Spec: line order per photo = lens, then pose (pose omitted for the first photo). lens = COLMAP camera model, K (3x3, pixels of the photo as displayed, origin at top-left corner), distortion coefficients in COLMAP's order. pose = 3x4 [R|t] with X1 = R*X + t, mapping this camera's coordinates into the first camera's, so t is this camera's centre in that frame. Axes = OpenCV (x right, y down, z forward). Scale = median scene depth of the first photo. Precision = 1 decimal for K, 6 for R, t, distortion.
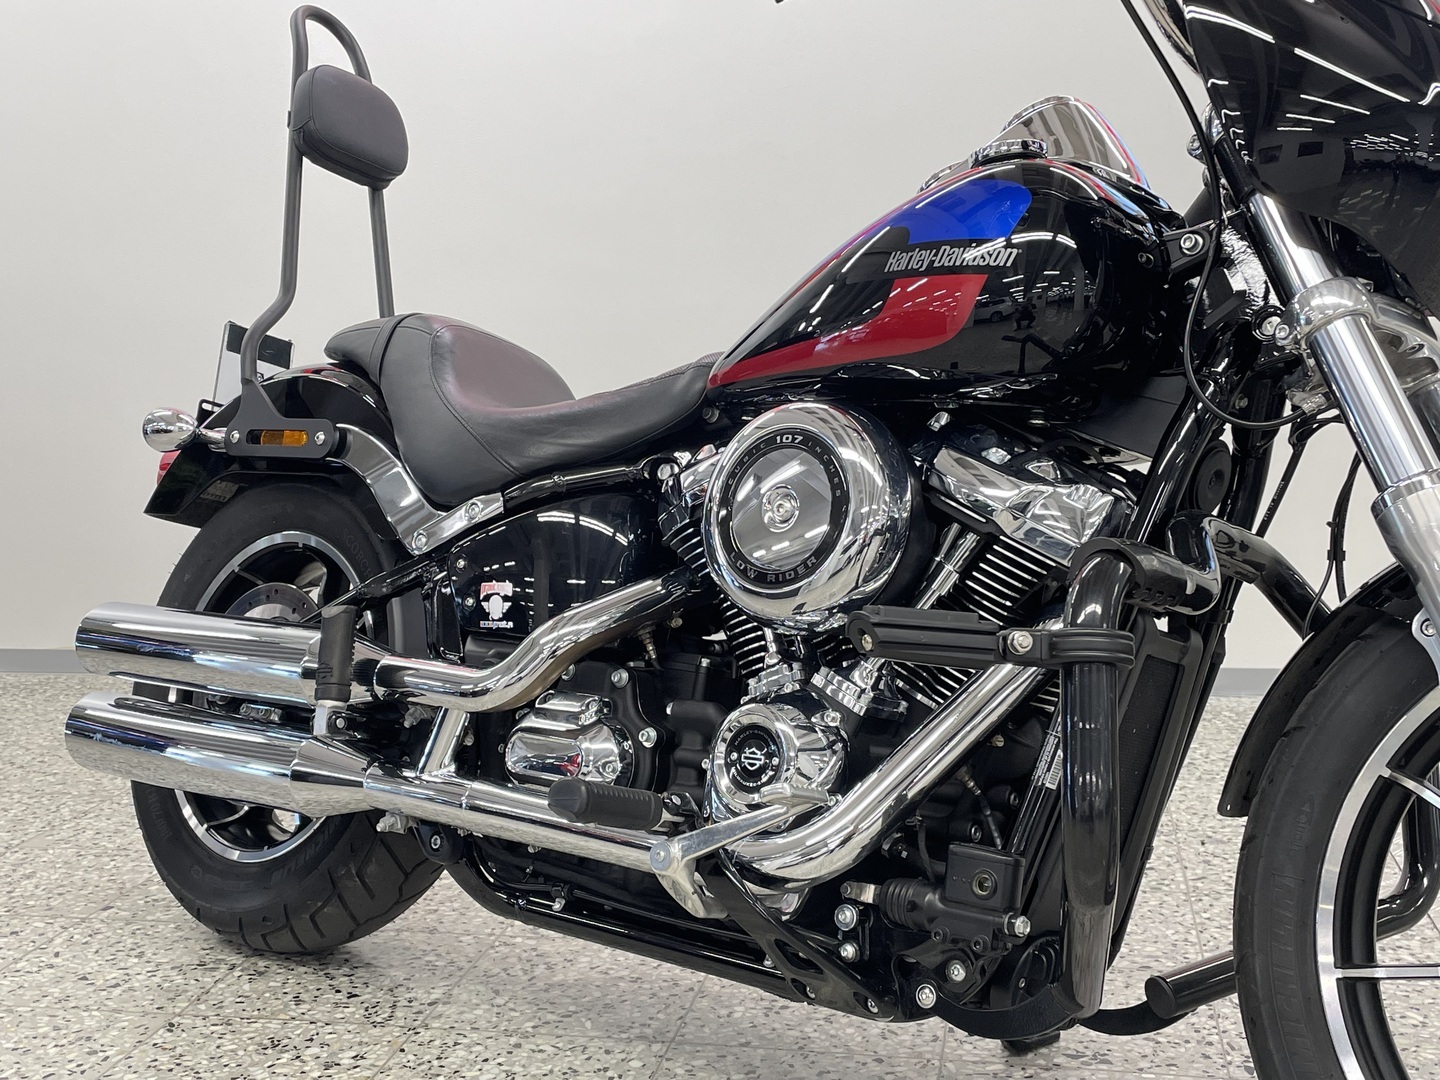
lens RADIAL K [[1742.2, 0, 703.1], [0, 1742.2, 540.2], [0, 0, 1]] dist [0.059887, 0.000000]
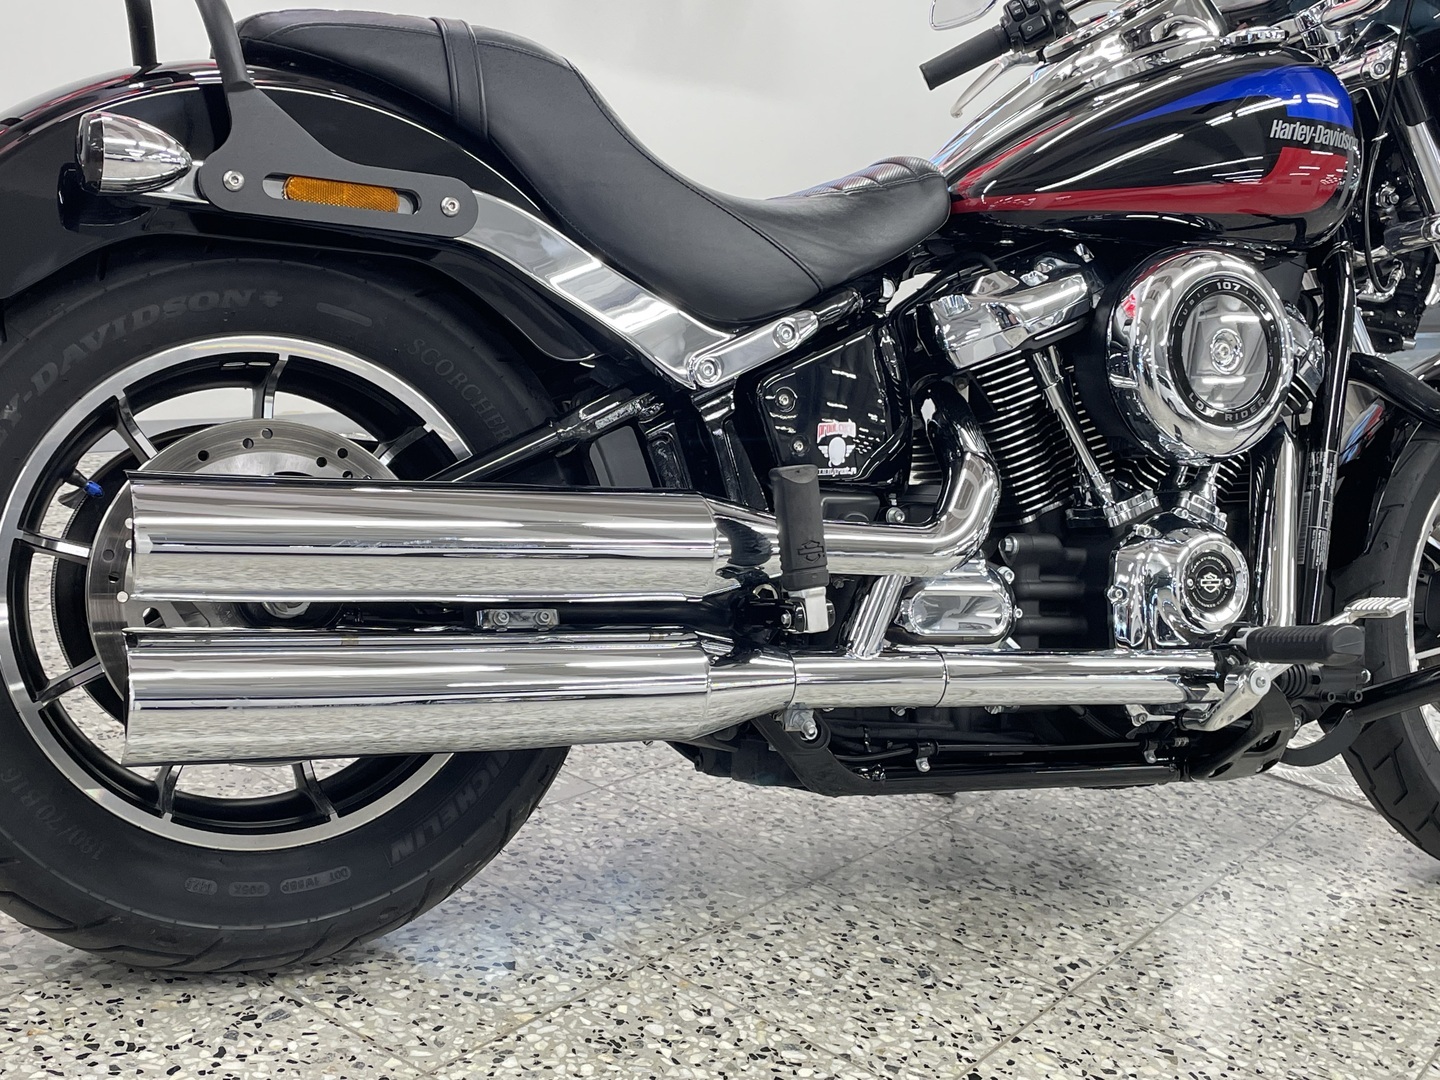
lens RADIAL K [[1742.2, 0, 683.9], [0, 1742.2, 557.5], [0, 0, 1]] dist [0.059887, 0.000000]
pose [[0.402923, -0.133852, 0.905393, -0.923671], [-0.051095, 0.984415, 0.168273, -0.049576], [-0.913807, -0.114062, 0.389804, 0.730902]]
